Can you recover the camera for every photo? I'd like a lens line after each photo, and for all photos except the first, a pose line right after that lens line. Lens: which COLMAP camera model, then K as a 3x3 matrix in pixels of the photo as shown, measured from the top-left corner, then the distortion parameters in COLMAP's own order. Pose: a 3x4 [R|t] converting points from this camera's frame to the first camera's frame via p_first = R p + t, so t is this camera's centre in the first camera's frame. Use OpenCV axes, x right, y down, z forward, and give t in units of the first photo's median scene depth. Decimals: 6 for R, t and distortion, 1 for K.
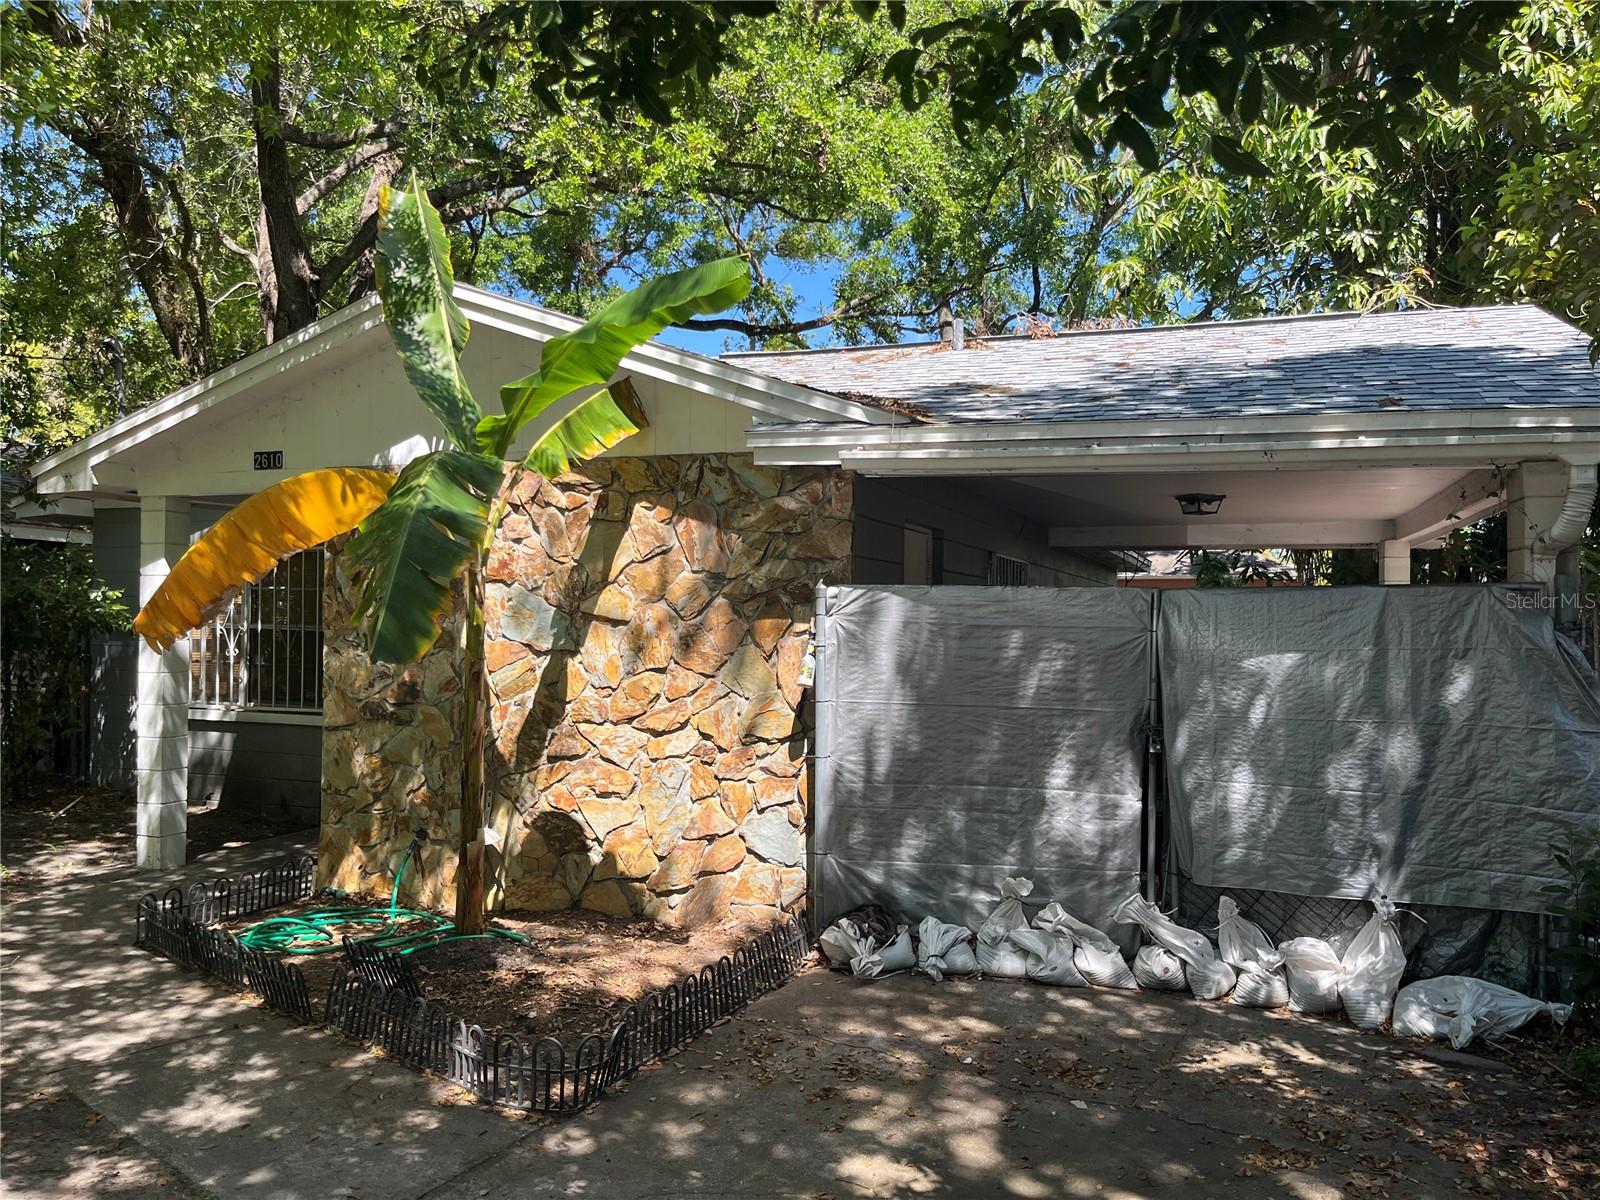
lens RADIAL K [[1205.8, 0, 800.0], [0, 1205.8, 600.0], [0, 0, 1]] dist [0.065783, -0.082368]
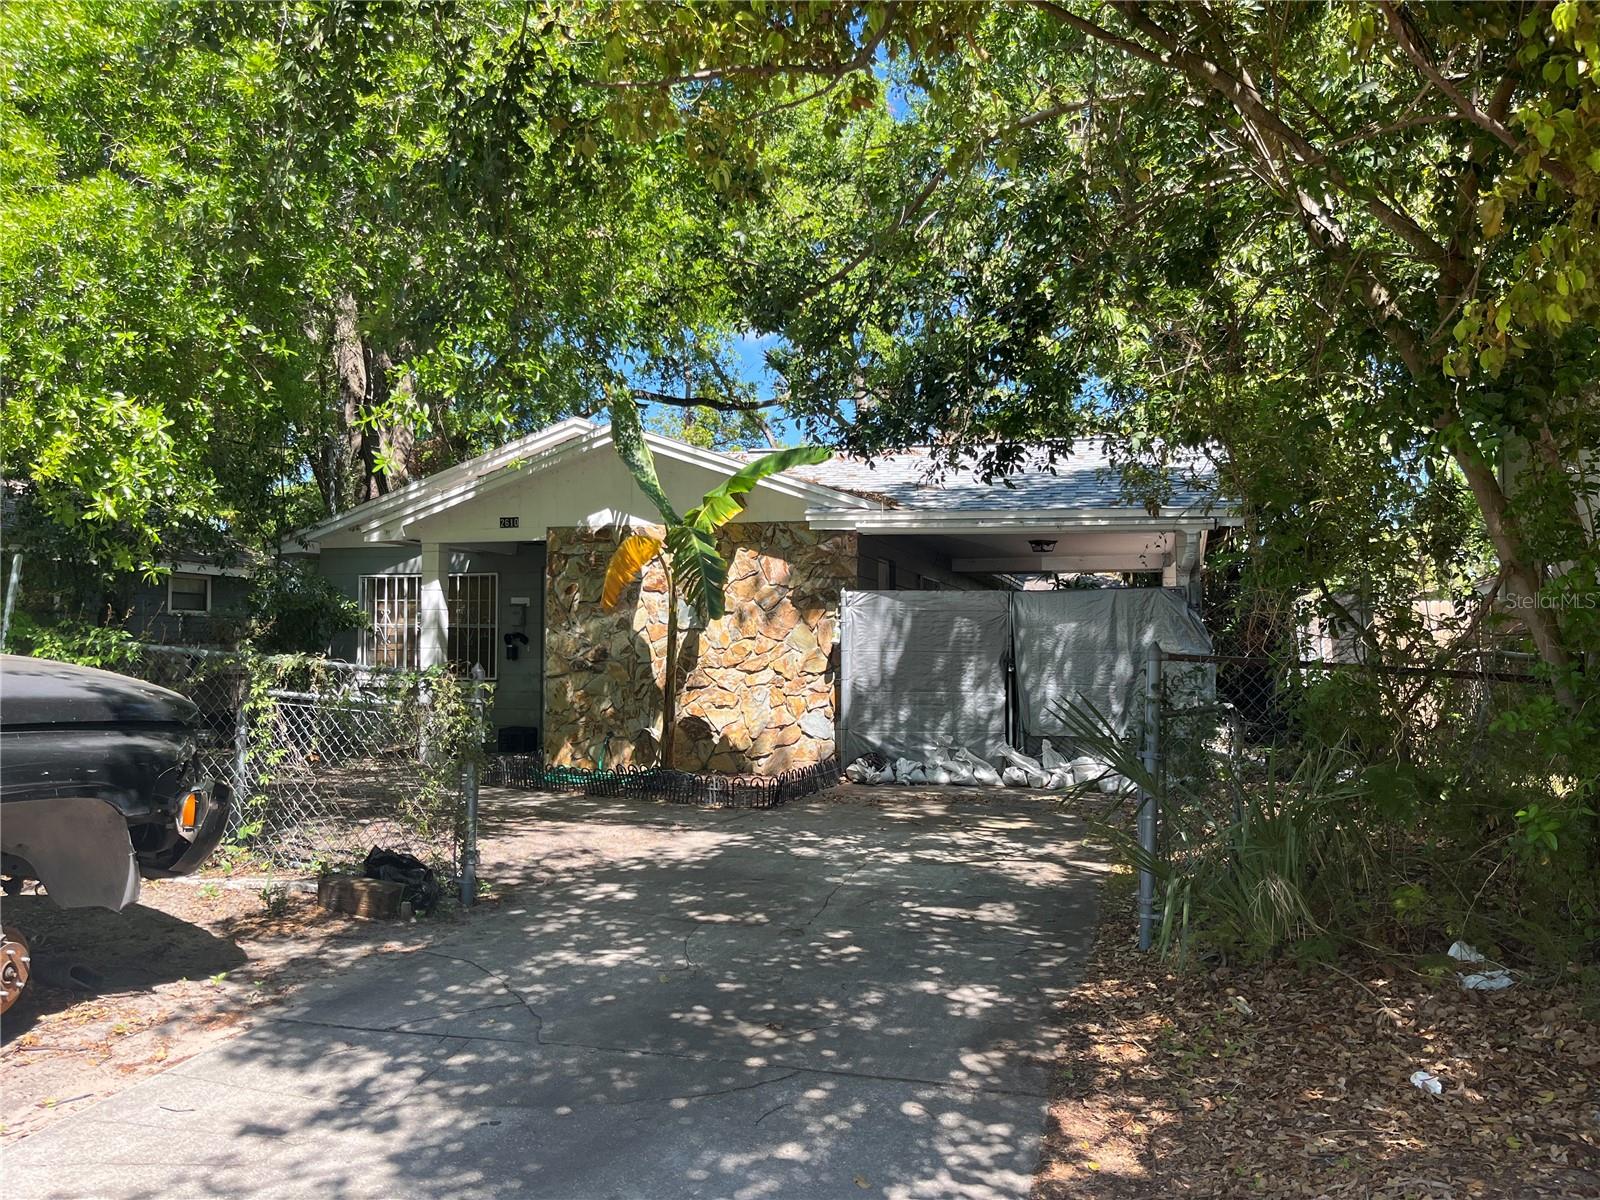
lens RADIAL K [[1245.7, 0, 800.0], [0, 1245.7, 600.0], [0, 0, 1]] dist [0.114549, -0.170365]
pose [[0.995641, -0.005153, 0.093123, -0.226001], [0.007296, 0.999716, -0.022679, 0.044702], [-0.092980, 0.023259, 0.995396, -0.934700]]
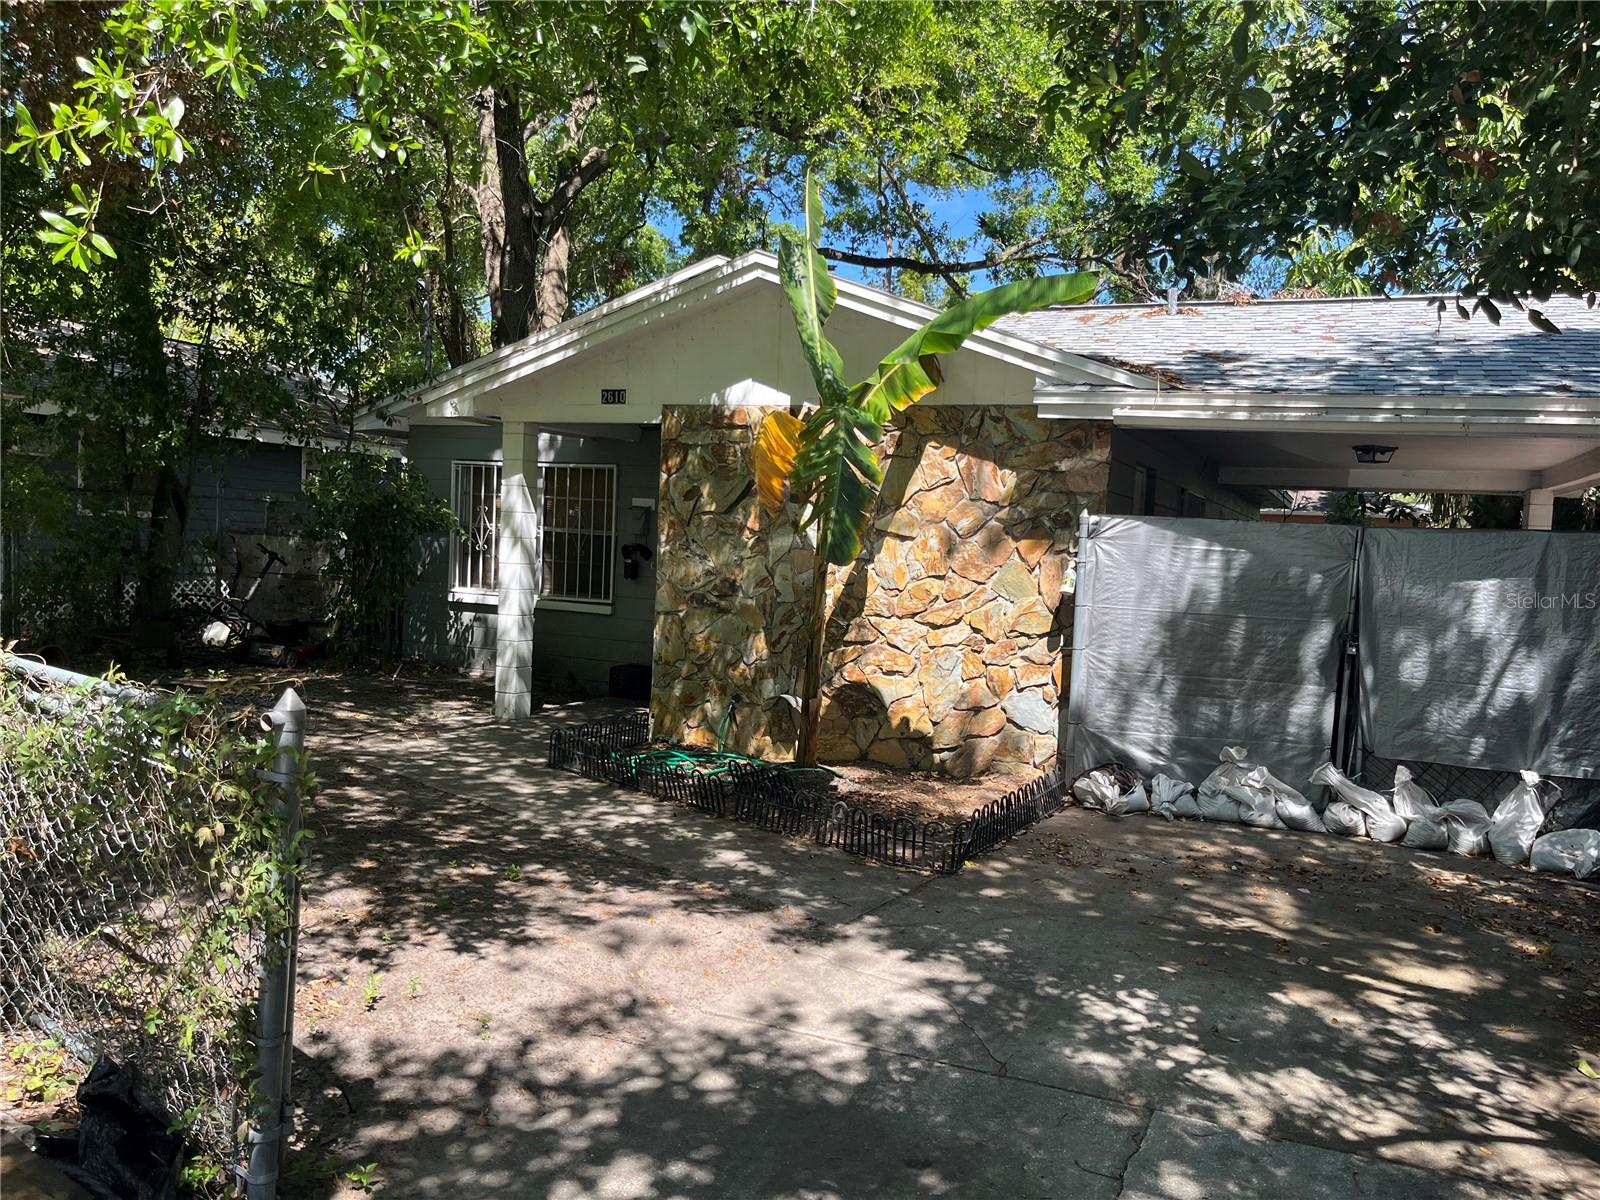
lens RADIAL K [[1201.4, 0, 799.5], [0, 1201.4, 613.5], [0, 0, 1]] dist [0.053195, -0.084104]
pose [[0.997058, 0.041865, -0.064215, -0.185178], [-0.036728, 0.996182, 0.079199, 0.002032], [0.067285, -0.076608, 0.994788, -0.271747]]
